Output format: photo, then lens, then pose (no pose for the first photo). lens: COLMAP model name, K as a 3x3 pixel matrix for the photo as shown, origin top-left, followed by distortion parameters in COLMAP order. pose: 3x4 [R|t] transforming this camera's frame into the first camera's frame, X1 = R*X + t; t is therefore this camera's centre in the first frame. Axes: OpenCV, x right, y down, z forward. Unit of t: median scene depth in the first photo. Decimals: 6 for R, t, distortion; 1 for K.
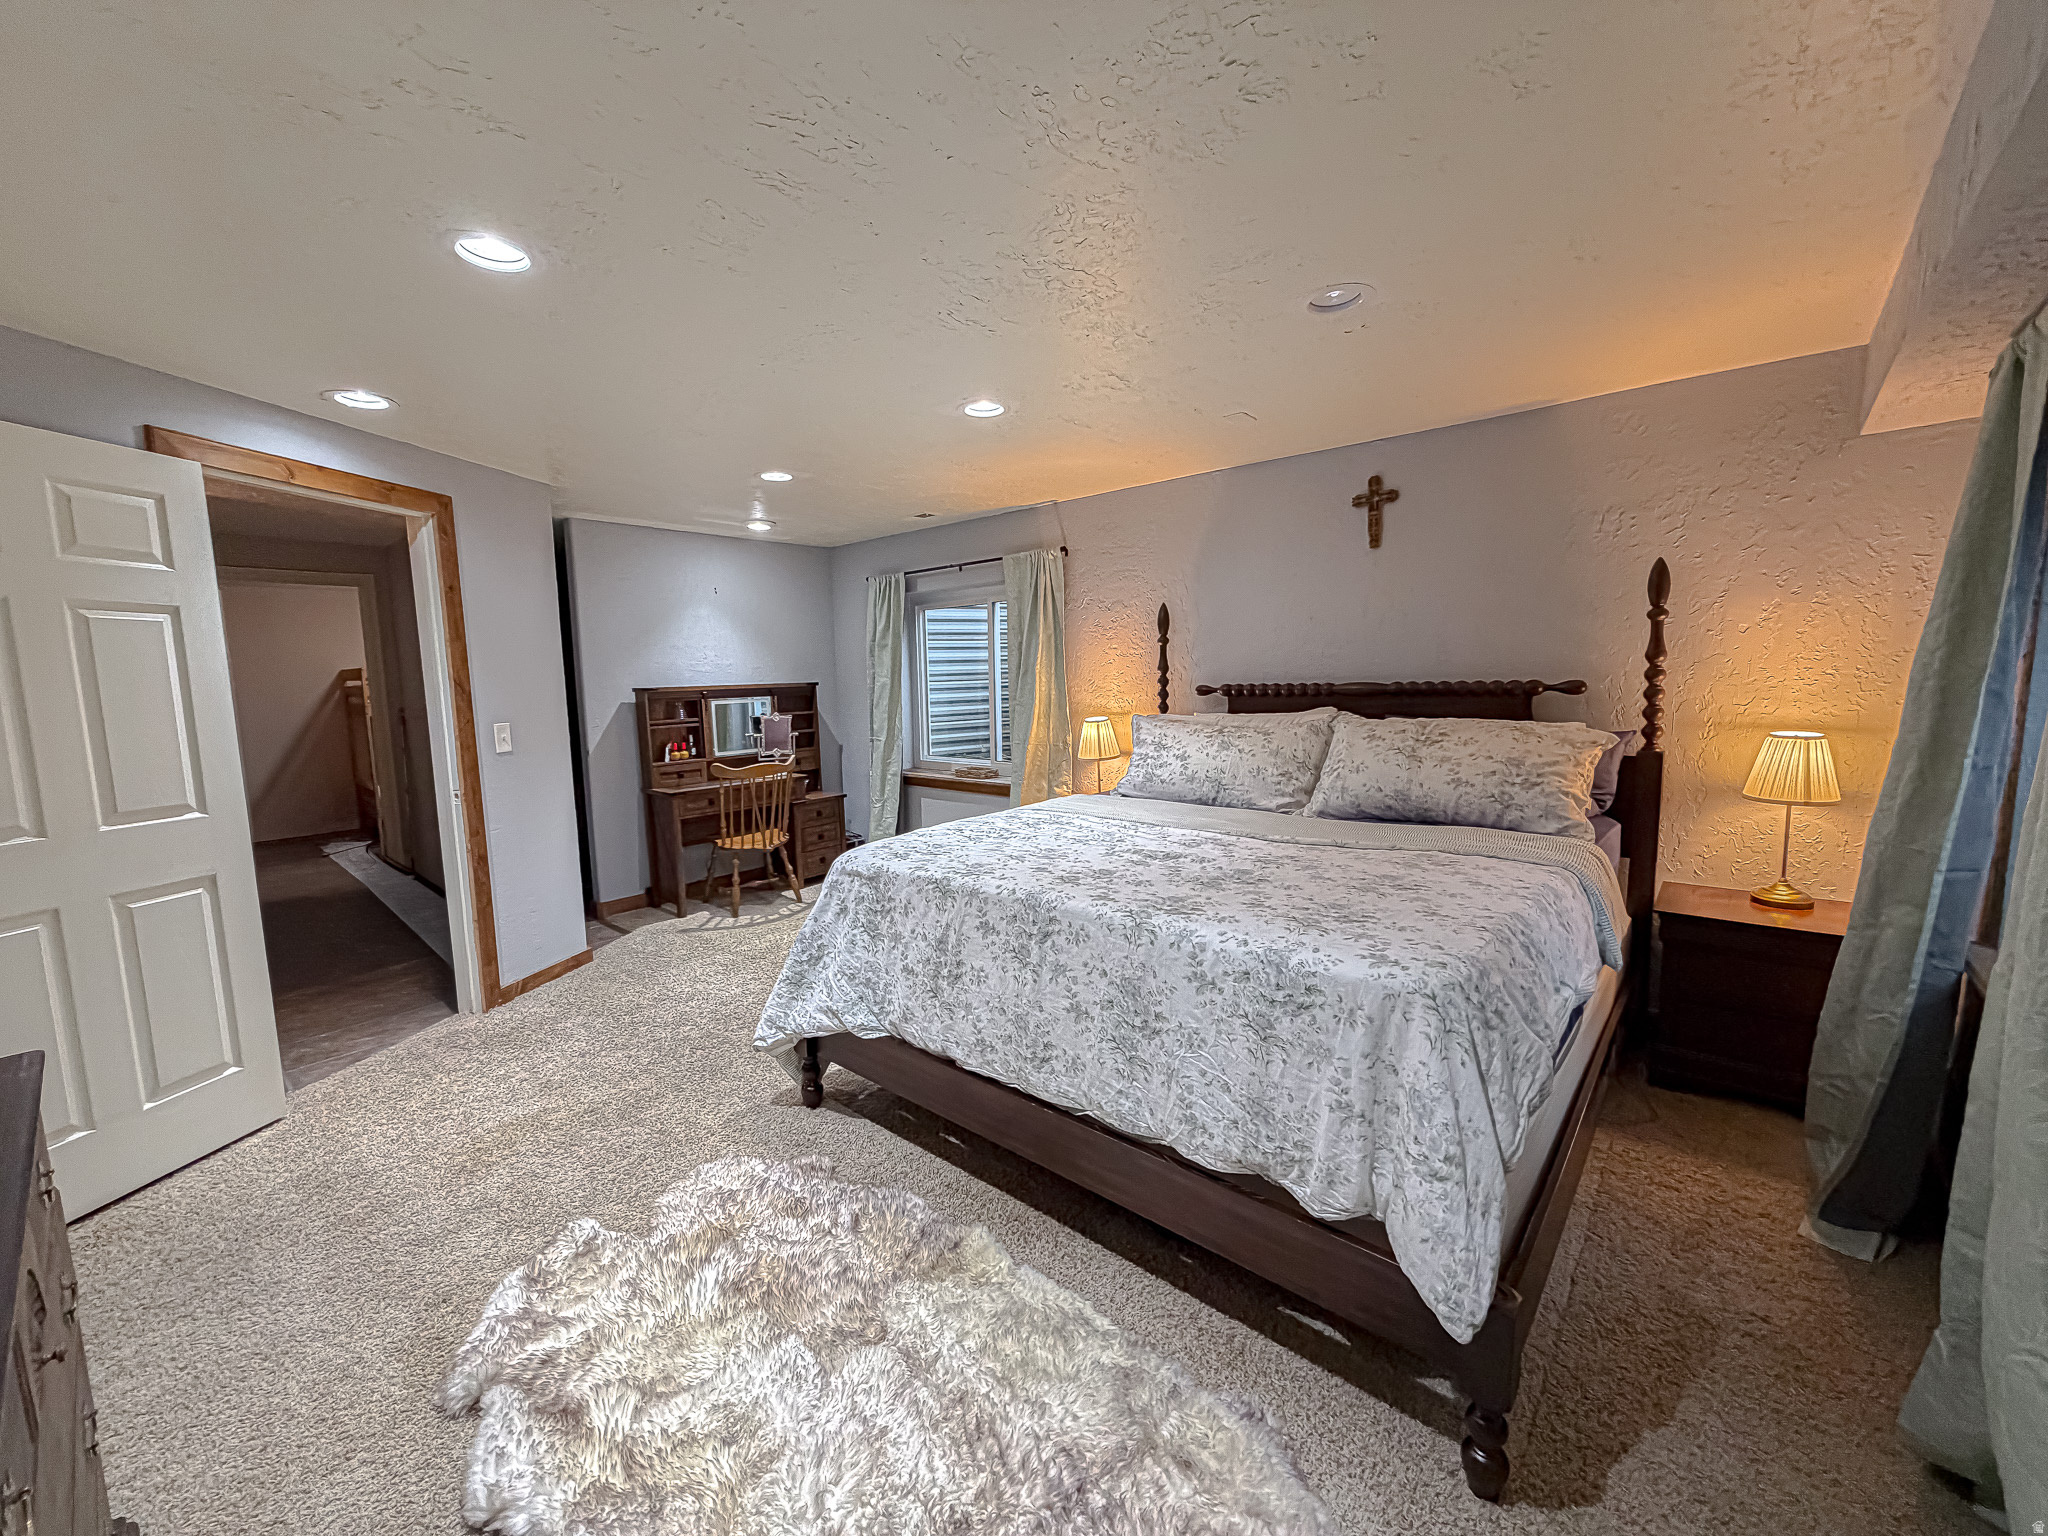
lens RADIAL K [[817.5, 0, 1021.7], [0, 817.5, 770.7], [0, 0, 1]] dist [0.007446, -0.010484]
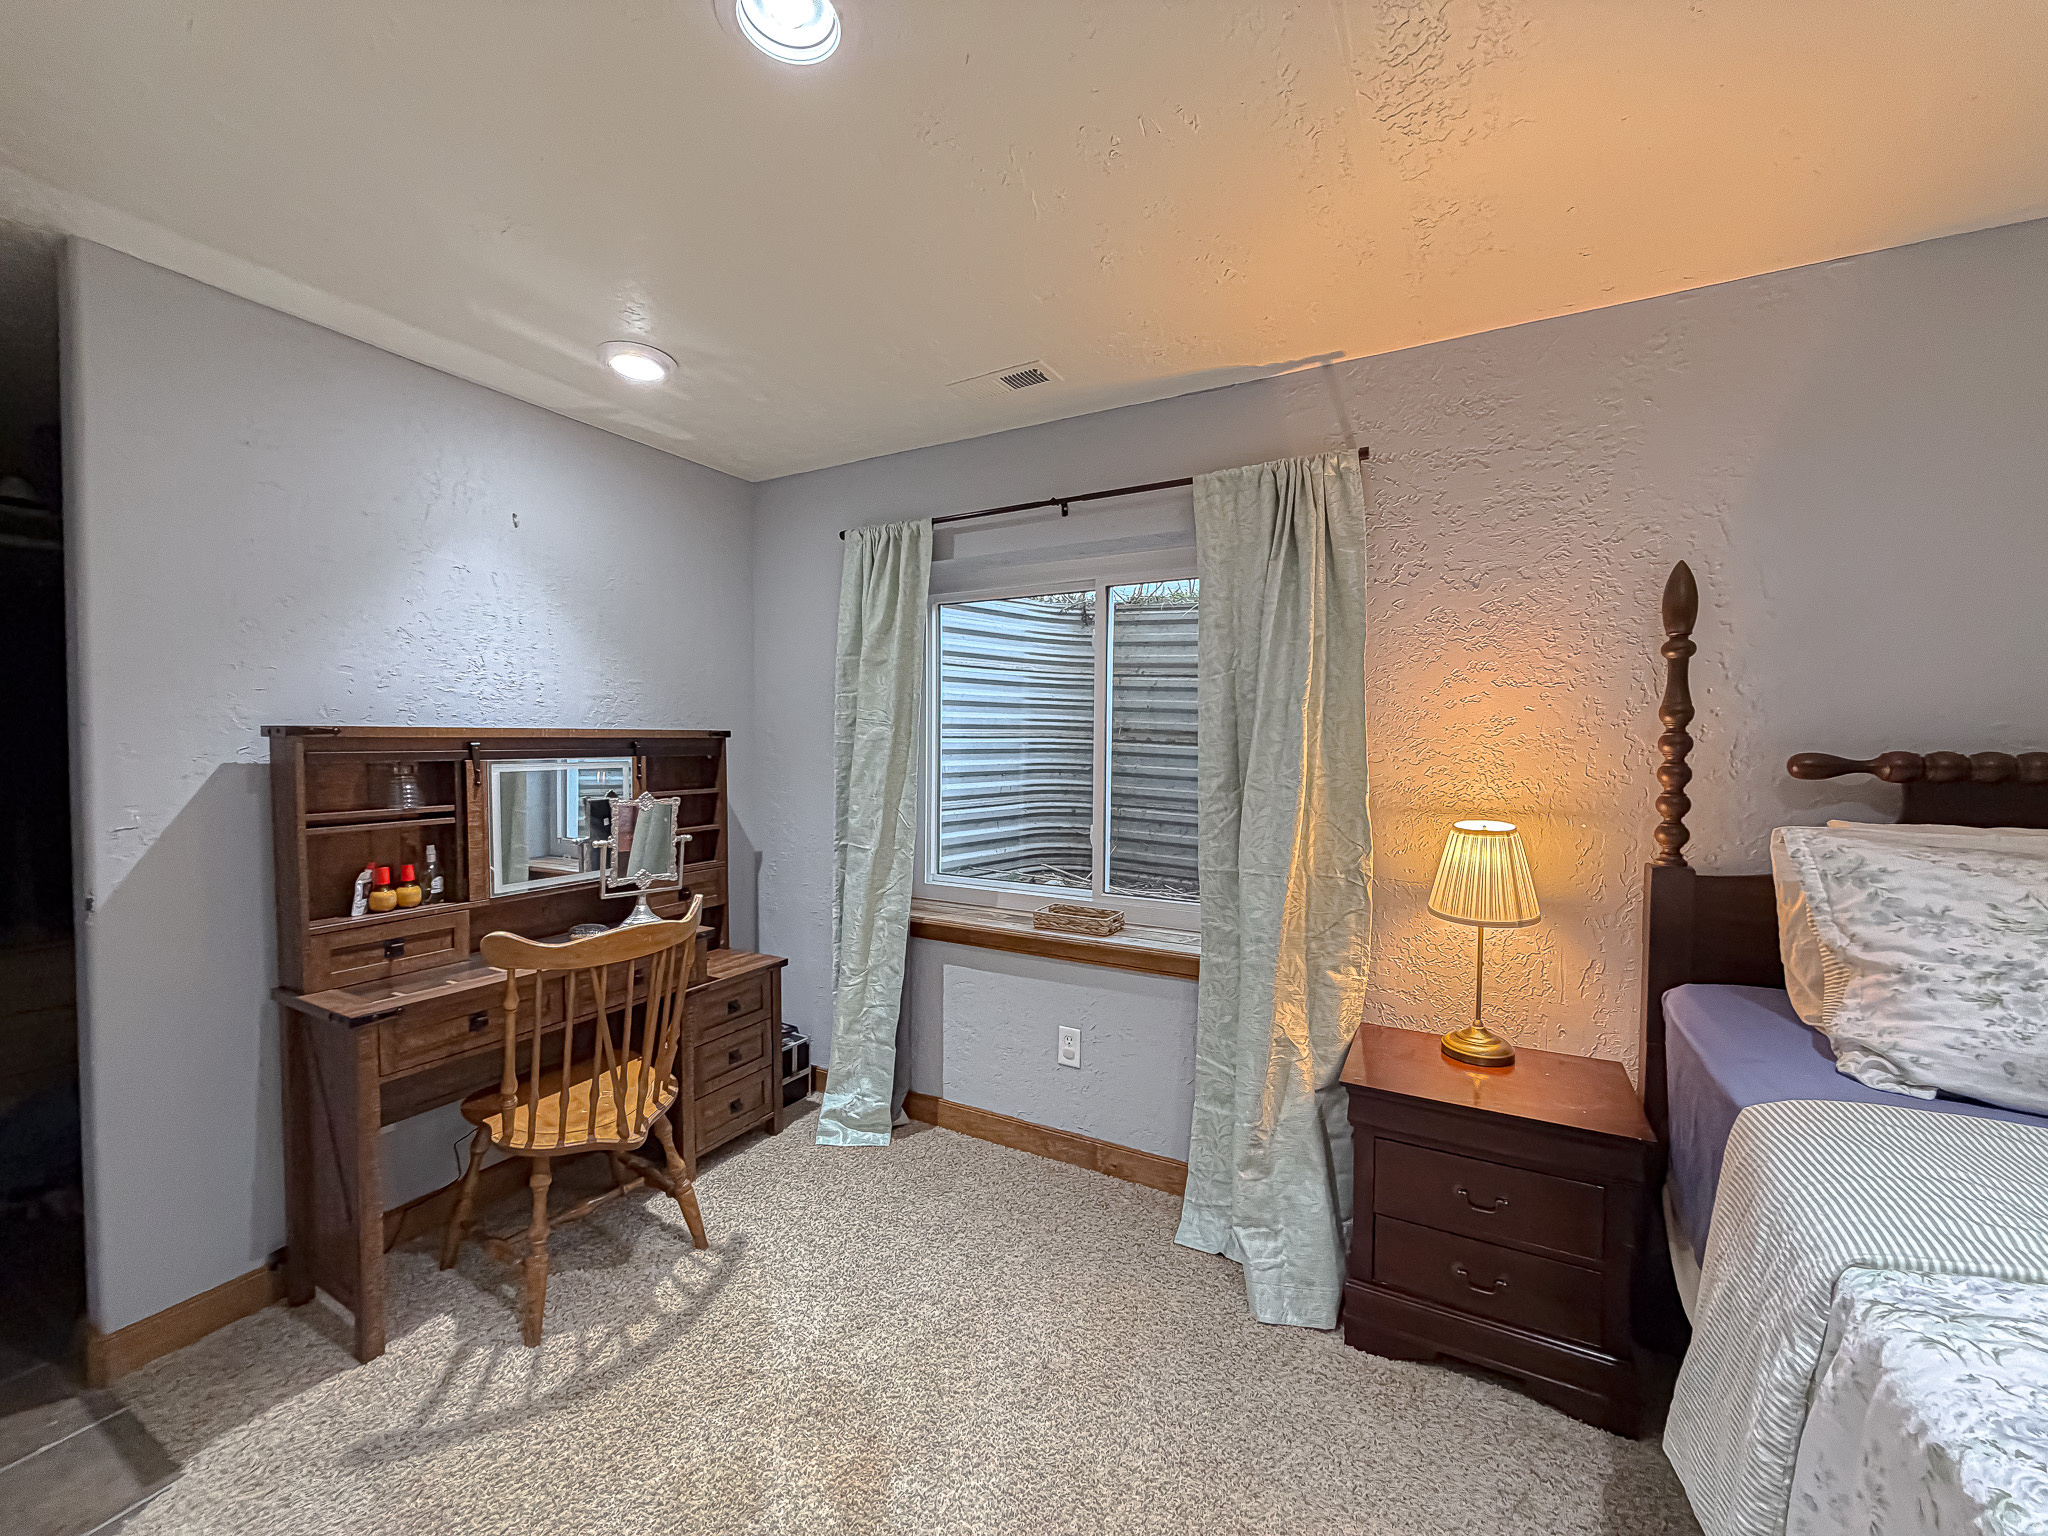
lens RADIAL K [[815.5, 0, 1016.2], [0, 815.5, 769.9], [0, 0, 1]] dist [-0.000909, 0.000324]
pose [[0.975469, 0.020180, 0.219210, -0.212710], [-0.001587, 0.996408, -0.084665, -0.047995], [-0.220131, 0.082240, 0.971997, 0.545369]]
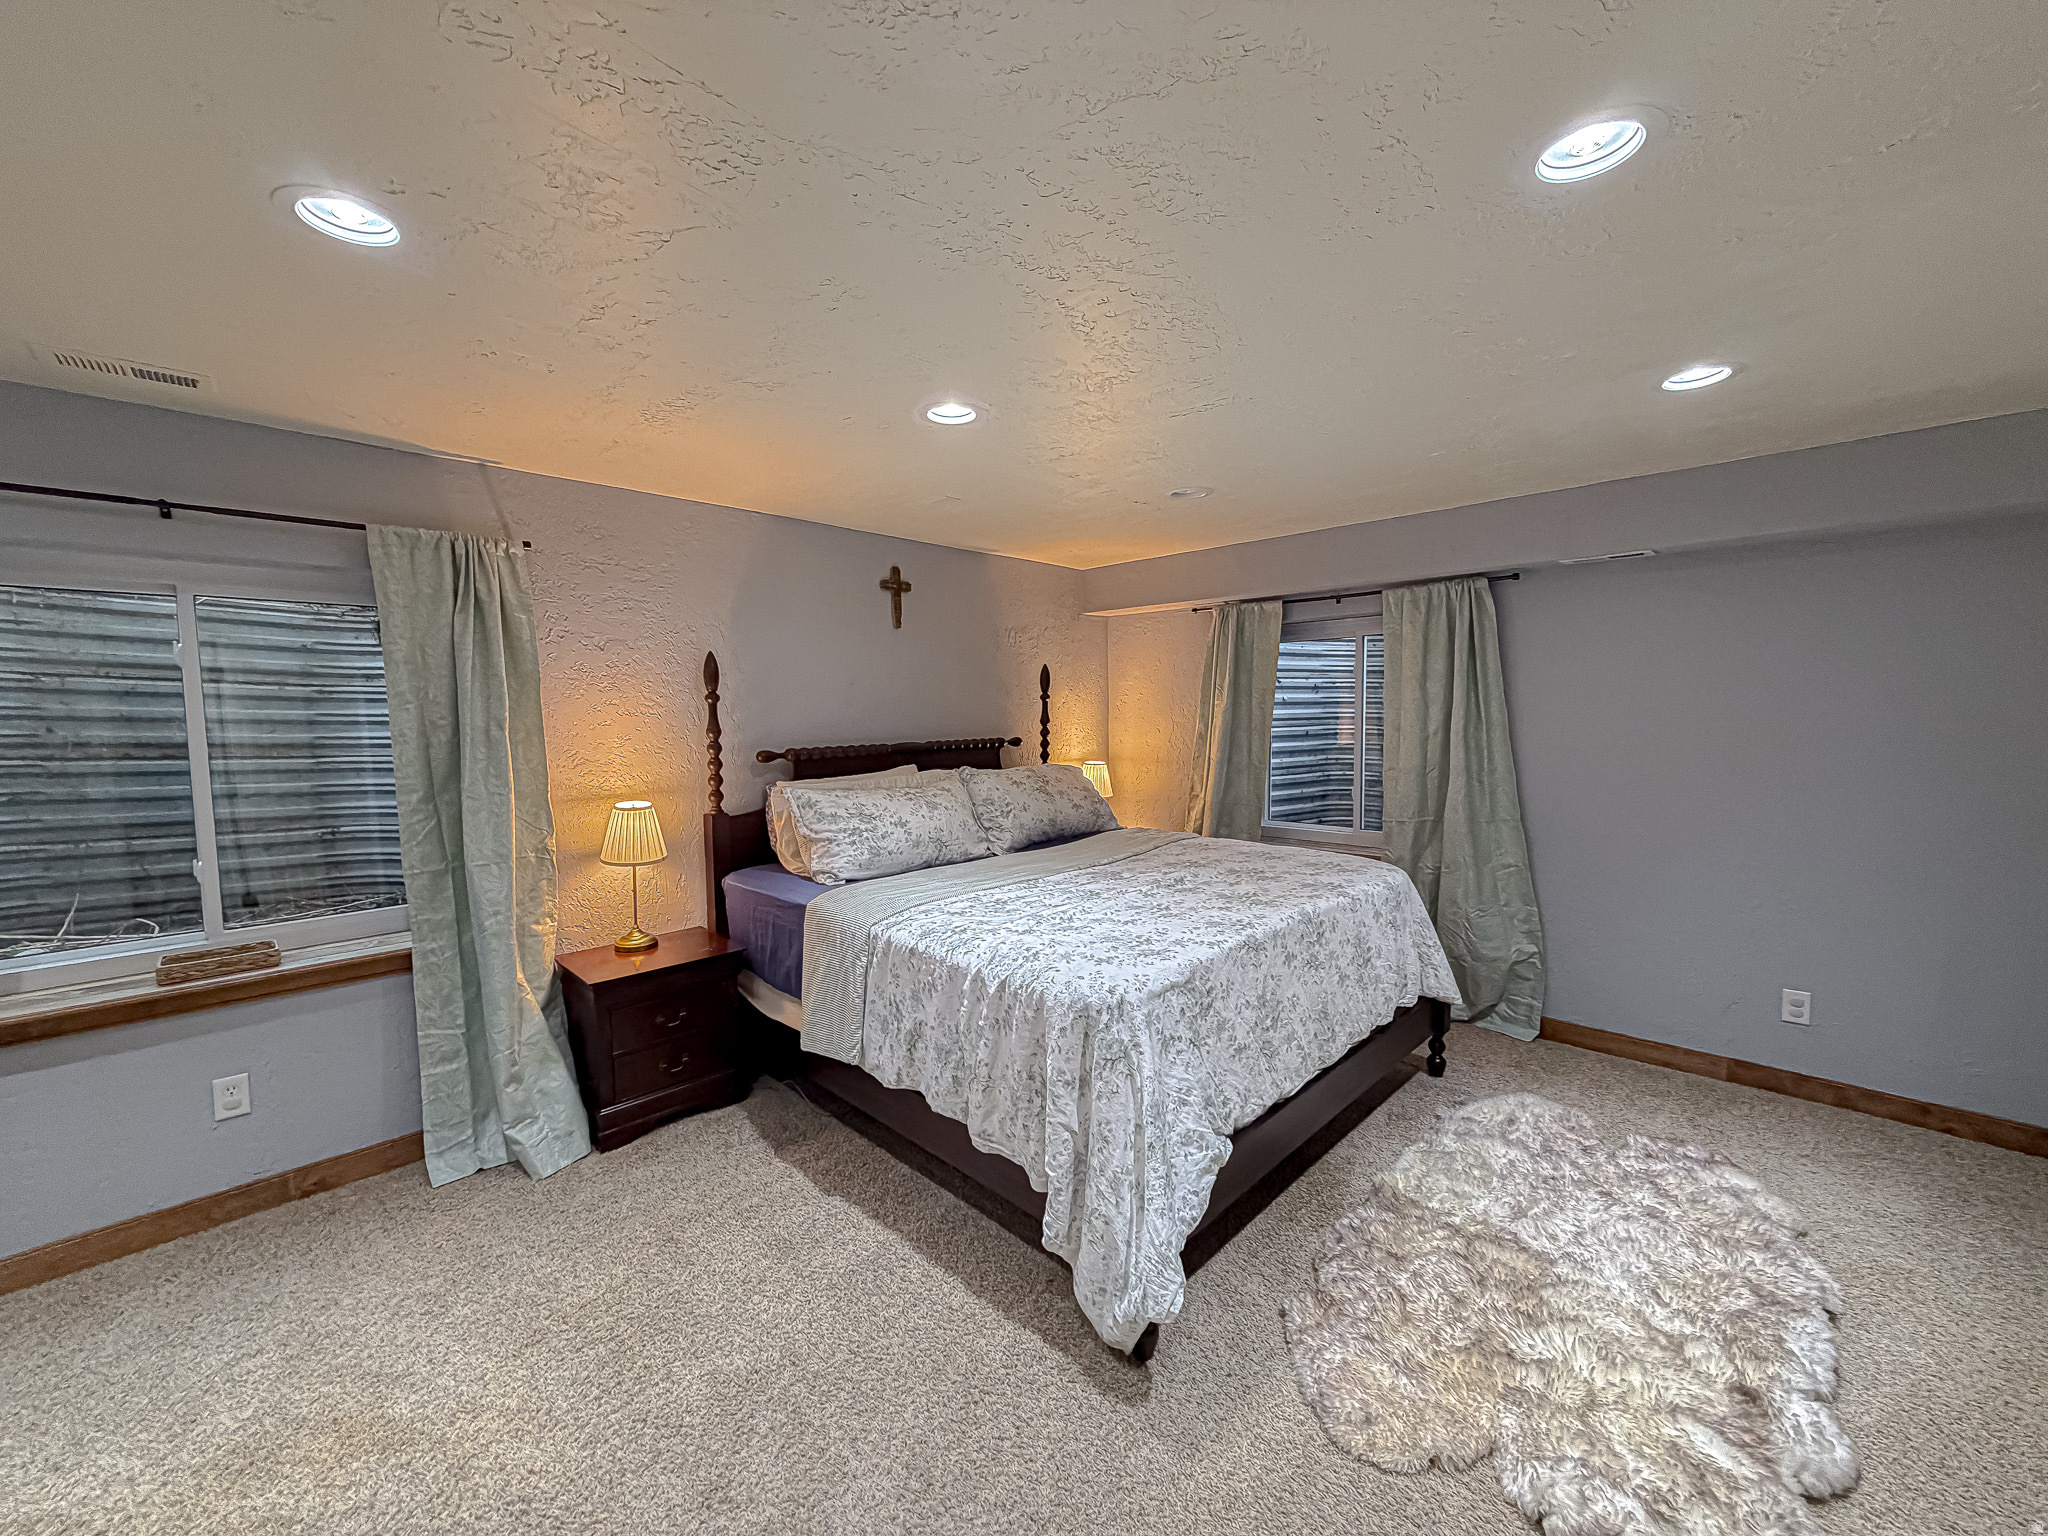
lens RADIAL K [[815.5, 0, 1016.2], [0, 815.5, 769.9], [0, 0, 1]] dist [-0.000909, 0.000324]
pose [[0.060238, -0.053339, 0.996758, -0.503099], [0.126909, 0.990877, 0.045355, -0.071191], [-0.990084, 0.123766, 0.066457, 0.540111]]
